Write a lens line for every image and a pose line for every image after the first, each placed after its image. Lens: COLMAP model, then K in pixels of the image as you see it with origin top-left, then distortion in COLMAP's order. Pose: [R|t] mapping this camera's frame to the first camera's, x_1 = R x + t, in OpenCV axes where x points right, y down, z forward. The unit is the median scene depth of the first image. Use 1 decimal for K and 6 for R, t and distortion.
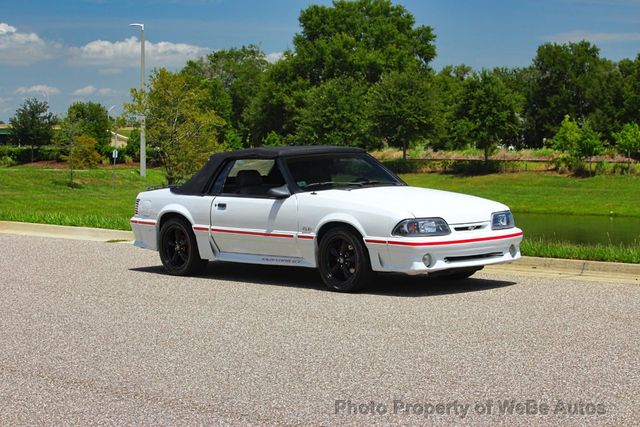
lens RADIAL K [[1612.3, 0, 320.4], [0, 1612.3, 242.1], [0, 0, 1]] dist [-0.373658, 0.729562]
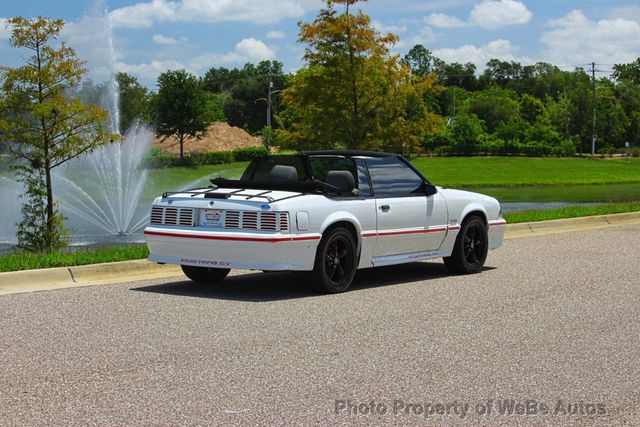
lens RADIAL K [[1617.7, 0, 320.0], [0, 1617.7, 213.5], [0, 0, 1]] dist [-0.373858, 0.221585]
pose [[-0.223634, -0.036284, 0.973998, -0.147993], [0.072671, 0.995905, 0.053785, -0.011054], [-0.971960, 0.082809, -0.220082, 0.187972]]
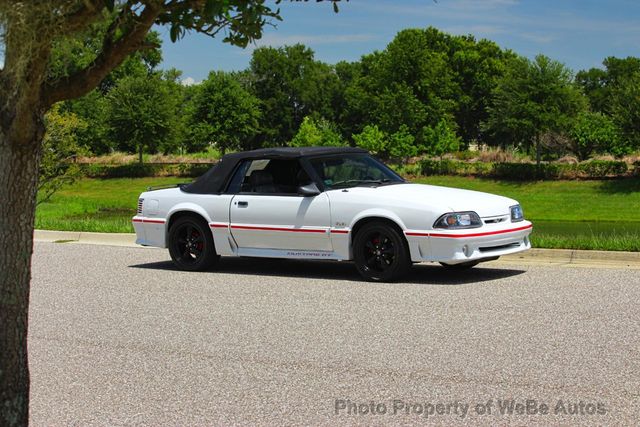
lens RADIAL K [[1617.7, 0, 320.0], [0, 1617.7, 213.5], [0, 0, 1]] dist [-0.373858, 0.221585]
pose [[0.981946, -0.012201, 0.188769, -0.031843], [0.016041, 0.999694, -0.018825, 0.000683], [-0.188482, 0.021513, 0.981841, -0.007358]]
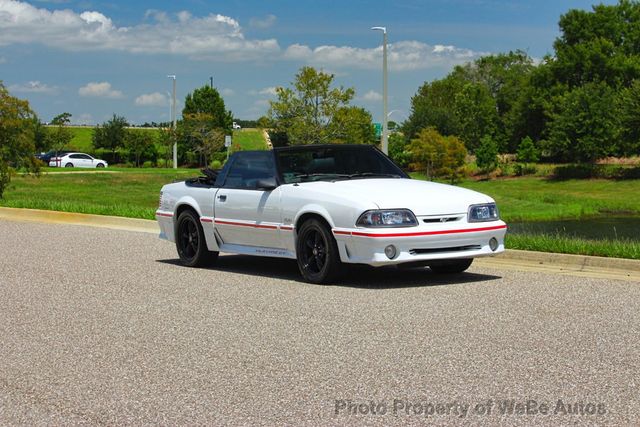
lens RADIAL K [[1617.7, 0, 320.0], [0, 1617.7, 213.5], [0, 0, 1]] dist [-0.373858, 0.221585]
pose [[0.983978, 0.006772, -0.178162, 0.026948], [-0.010671, 0.999724, -0.020935, 0.001201], [0.177971, 0.022501, 0.983779, 0.002436]]
